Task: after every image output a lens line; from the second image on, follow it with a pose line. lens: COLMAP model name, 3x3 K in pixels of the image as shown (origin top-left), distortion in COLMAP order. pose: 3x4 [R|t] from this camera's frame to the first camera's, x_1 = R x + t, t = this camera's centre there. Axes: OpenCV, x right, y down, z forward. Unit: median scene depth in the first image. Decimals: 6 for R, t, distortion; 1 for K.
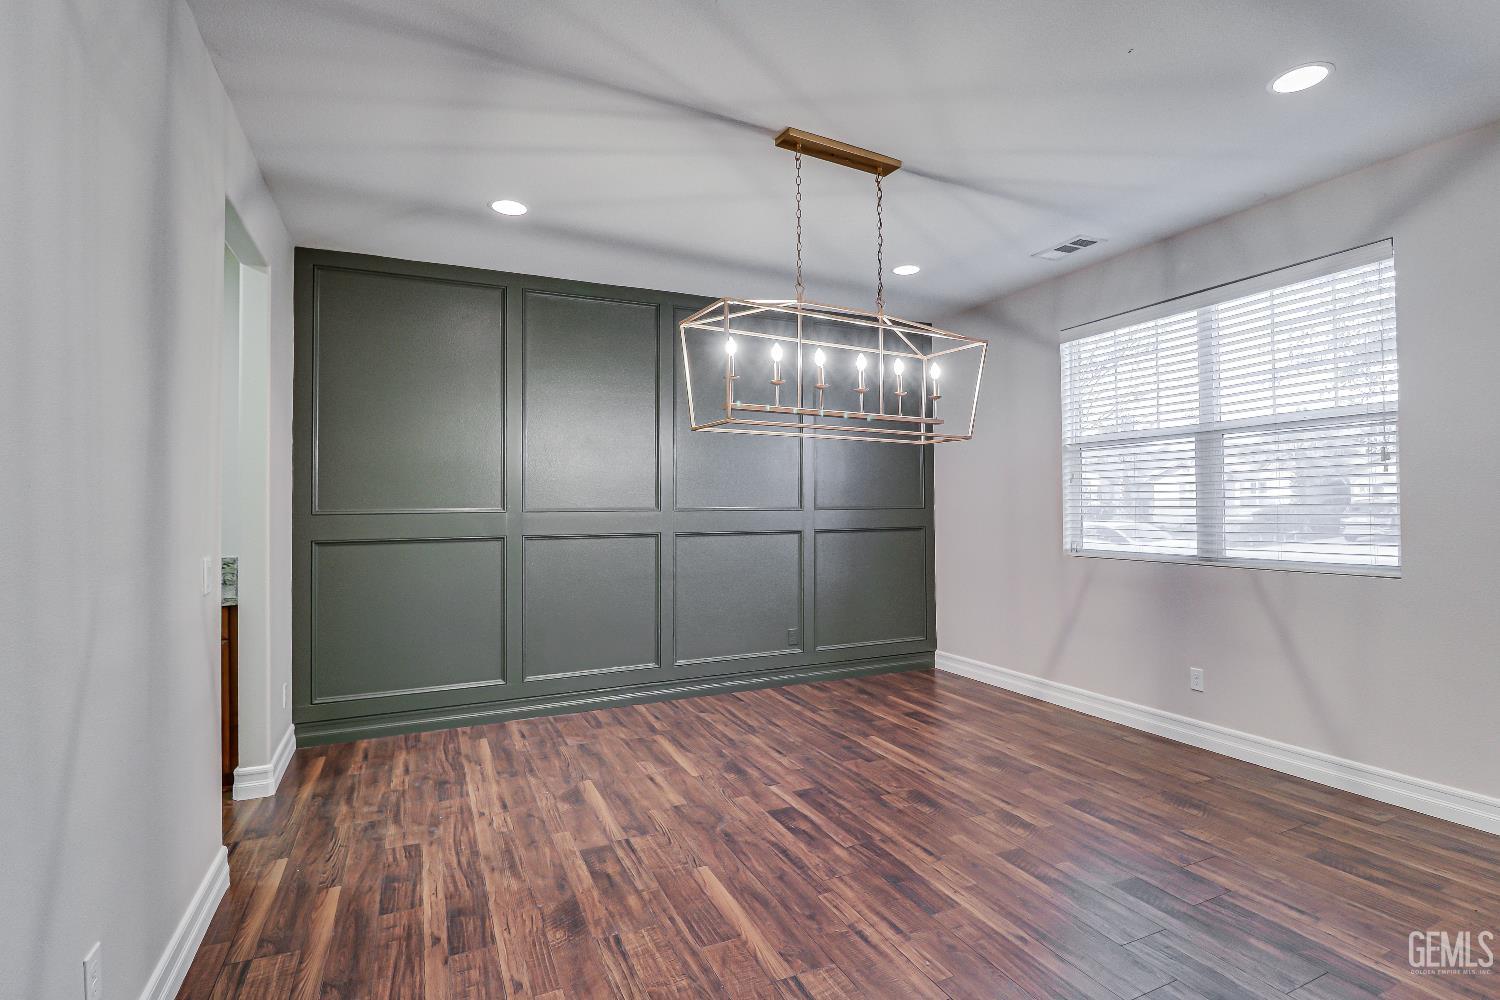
lens RADIAL K [[709.4, 0, 738.5], [0, 709.4, 488.7], [0, 0, 1]] dist [-0.013083, -0.004689]
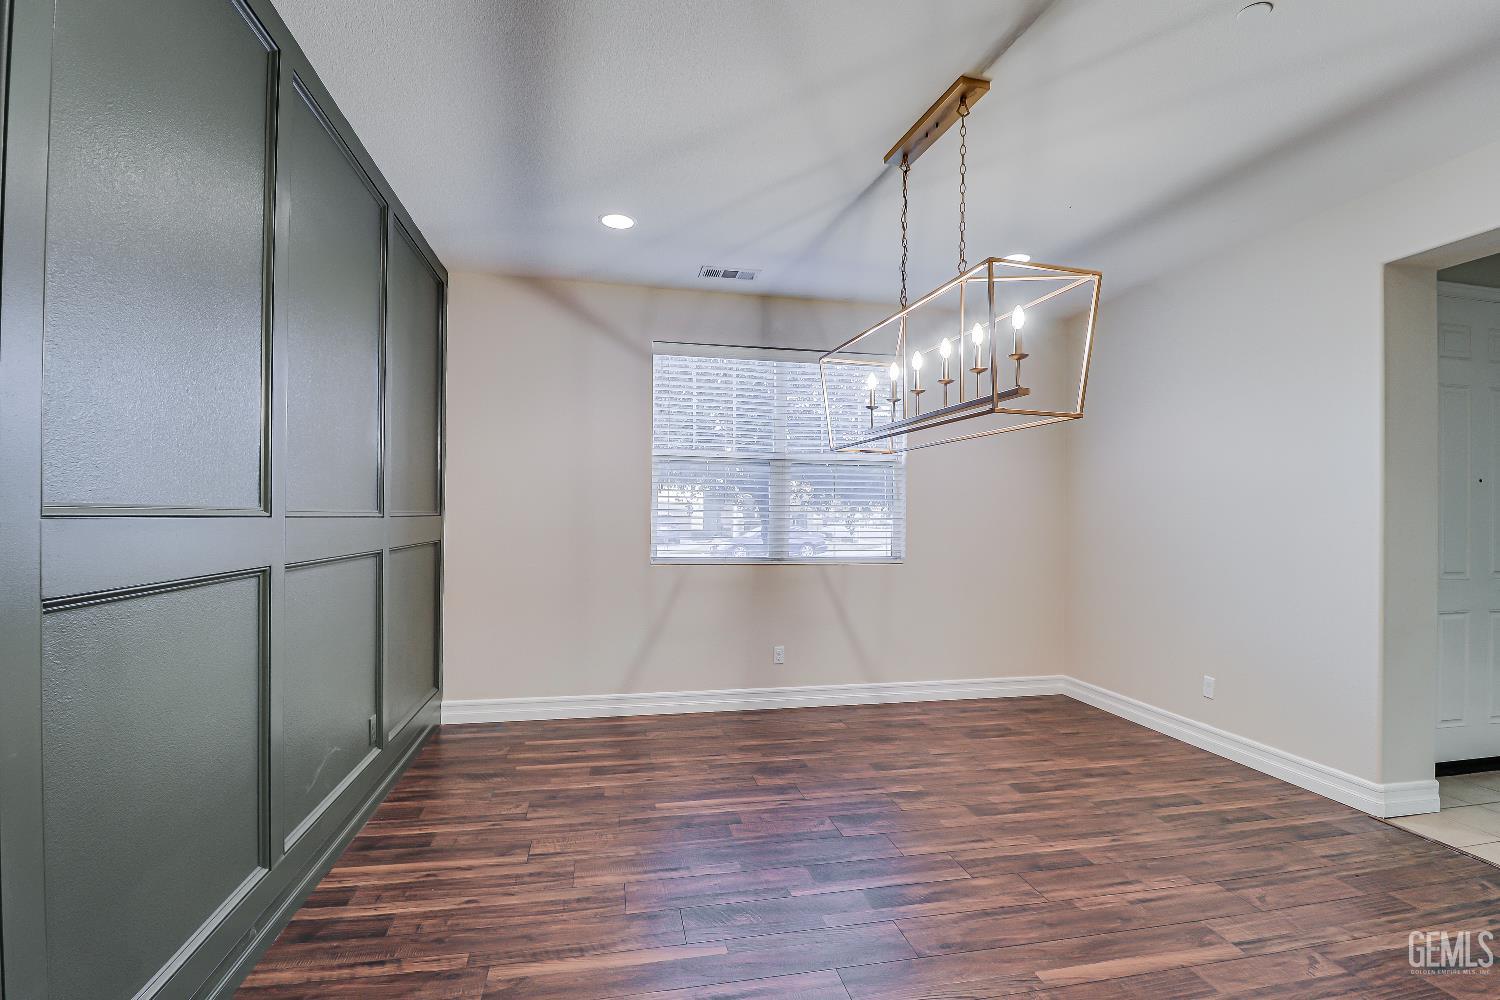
lens RADIAL K [[709.4, 0, 752.1], [0, 709.4, 511.9], [0, 0, 1]] dist [-0.013083, -0.004689]
pose [[0.224275, 0.012668, 0.974444, -0.605824], [-0.035682, 0.999352, -0.004779, 0.022963], [-0.973872, -0.033698, 0.224582, 0.782421]]
